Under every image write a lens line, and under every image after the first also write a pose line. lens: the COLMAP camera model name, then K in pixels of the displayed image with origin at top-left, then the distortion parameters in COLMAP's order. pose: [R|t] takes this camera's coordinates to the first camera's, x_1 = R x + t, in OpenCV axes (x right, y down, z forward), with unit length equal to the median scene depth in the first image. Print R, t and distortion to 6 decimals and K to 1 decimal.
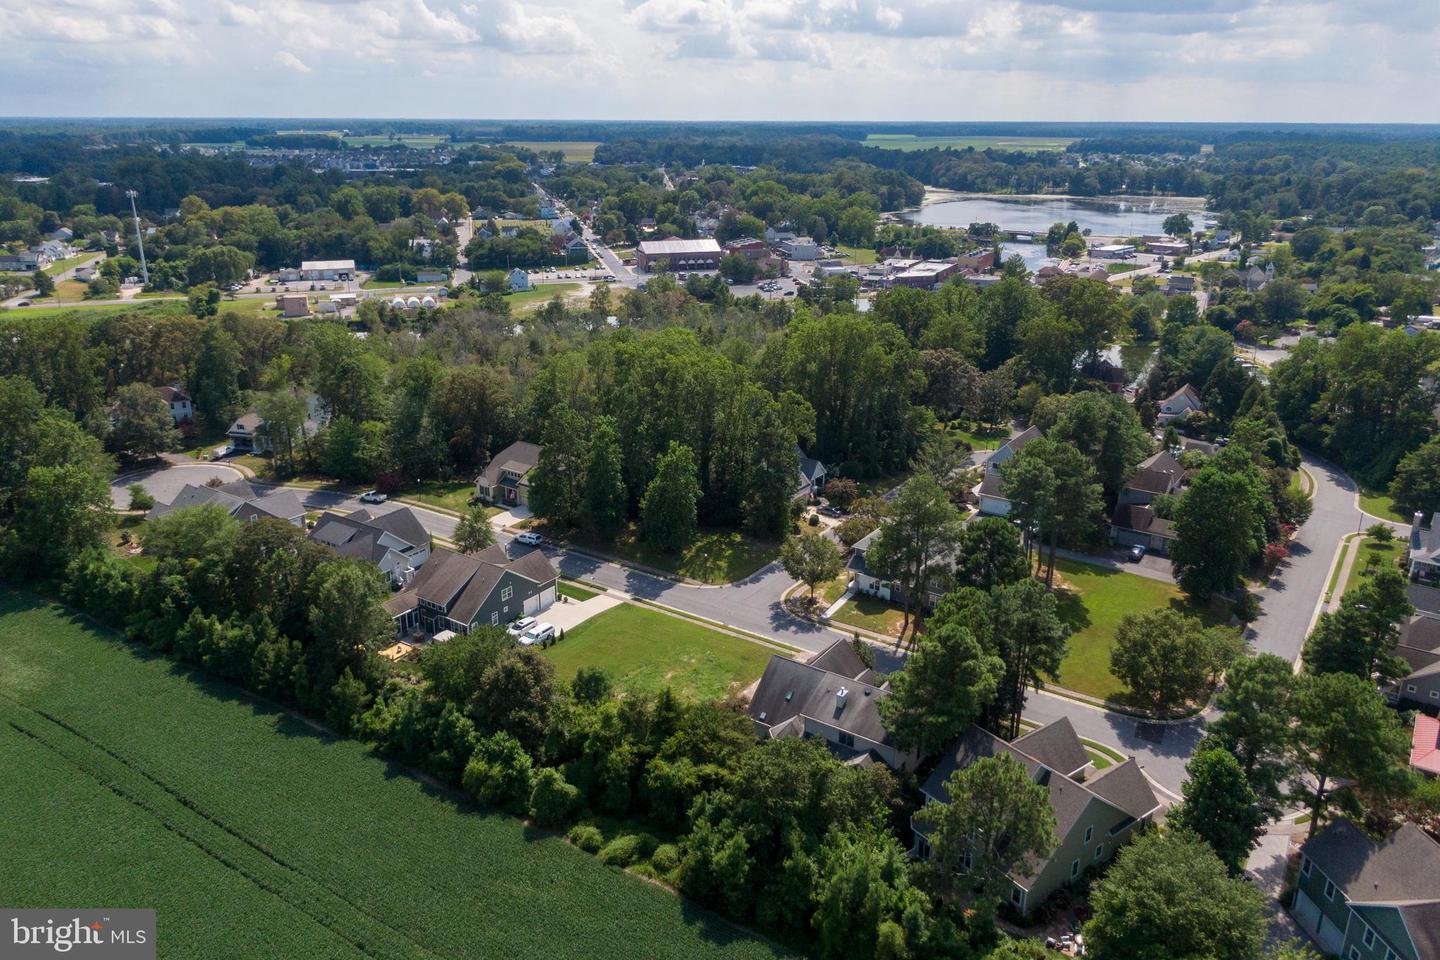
lens RADIAL K [[1026.5, 0, 716.7], [0, 1026.5, 451.0], [0, 0, 1]] dist [0.062277, -0.076759]
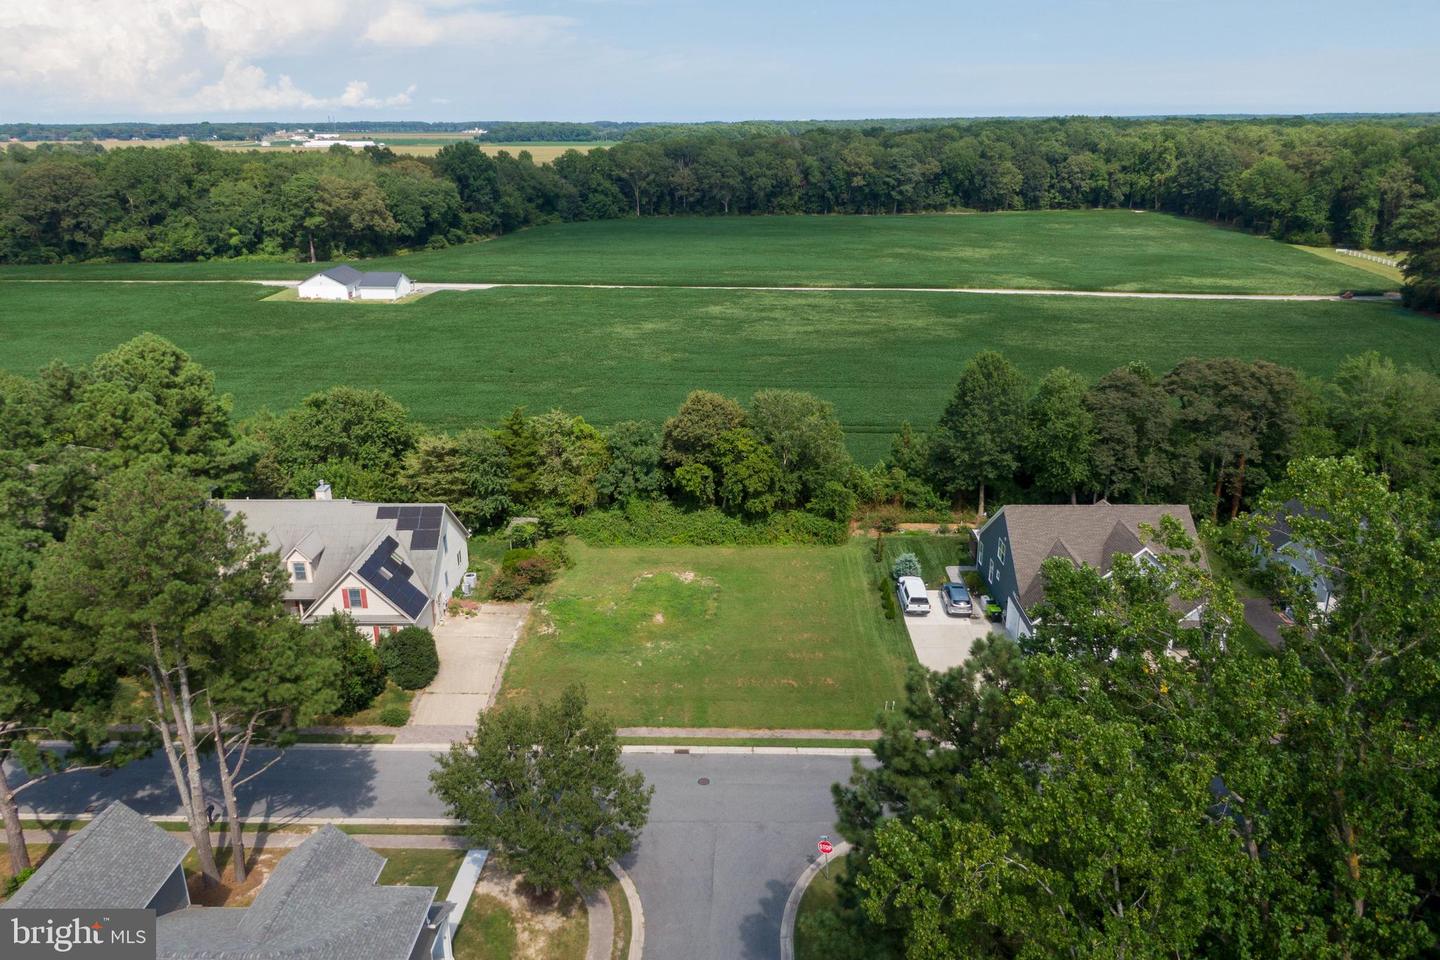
lens RADIAL K [[1026.5, 0, 719.4], [0, 1026.5, 484.0], [0, 0, 1]] dist [0.068648, -0.106565]
pose [[-0.829055, 0.187489, -0.526798, 0.186681], [-0.167981, 0.815085, 0.554454, -0.157146], [0.533339, 0.548165, -0.644256, 1.105908]]
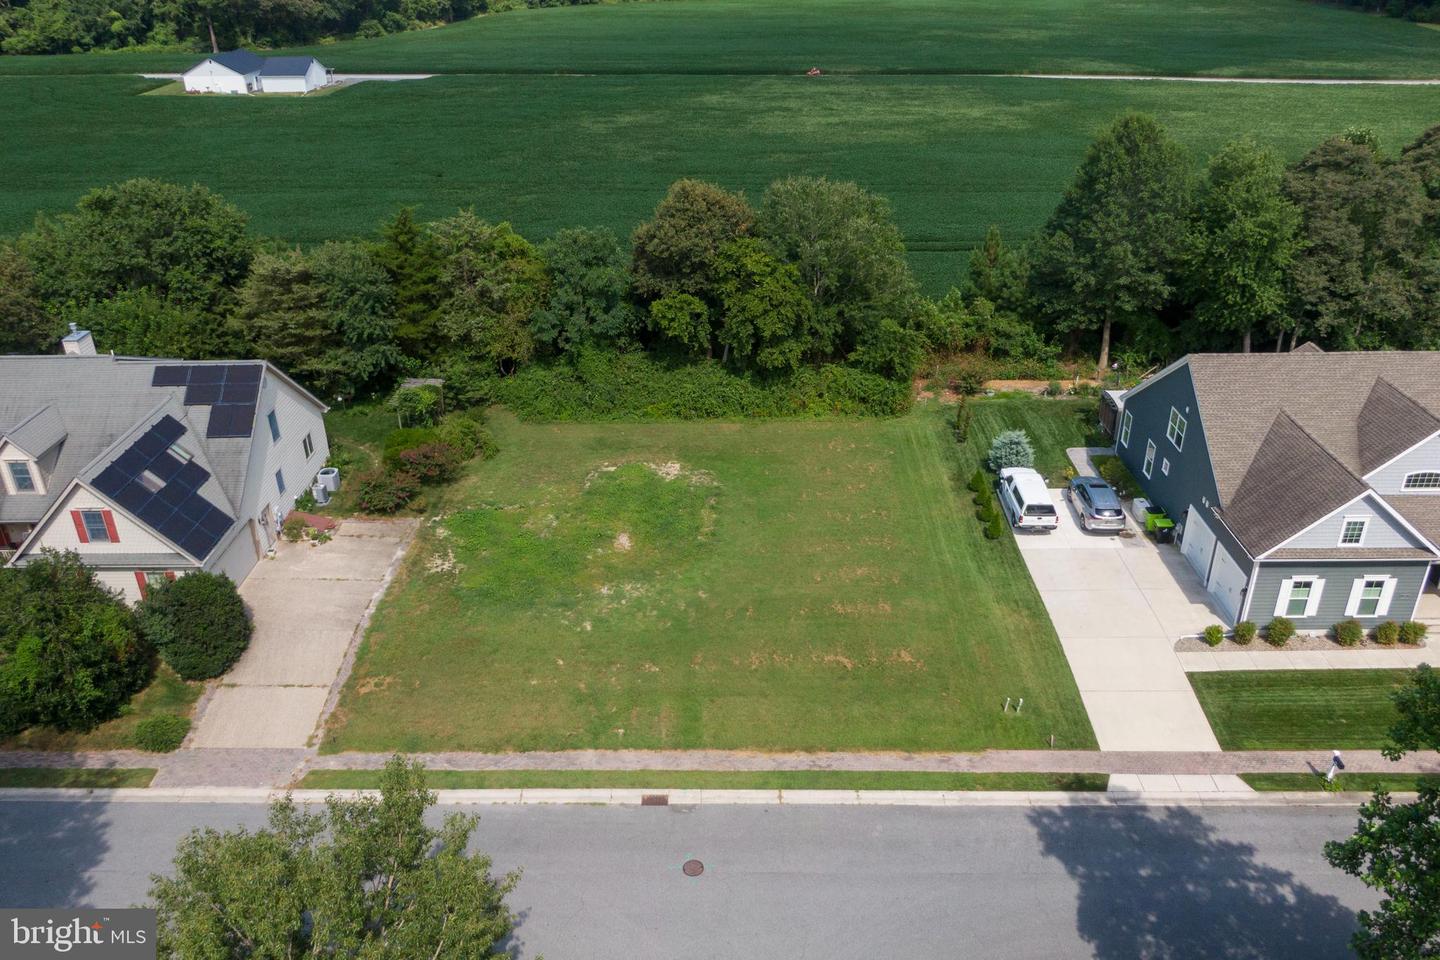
lens RADIAL K [[1089.2, 0, 720.0], [0, 1089.2, 480.0], [0, 0, 1]] dist [0.061695, -0.102299]
pose [[-0.827160, 0.266934, -0.494523, 0.095931], [-0.160302, 0.731349, 0.662897, -0.061724], [0.538619, 0.627594, -0.562152, 0.996171]]
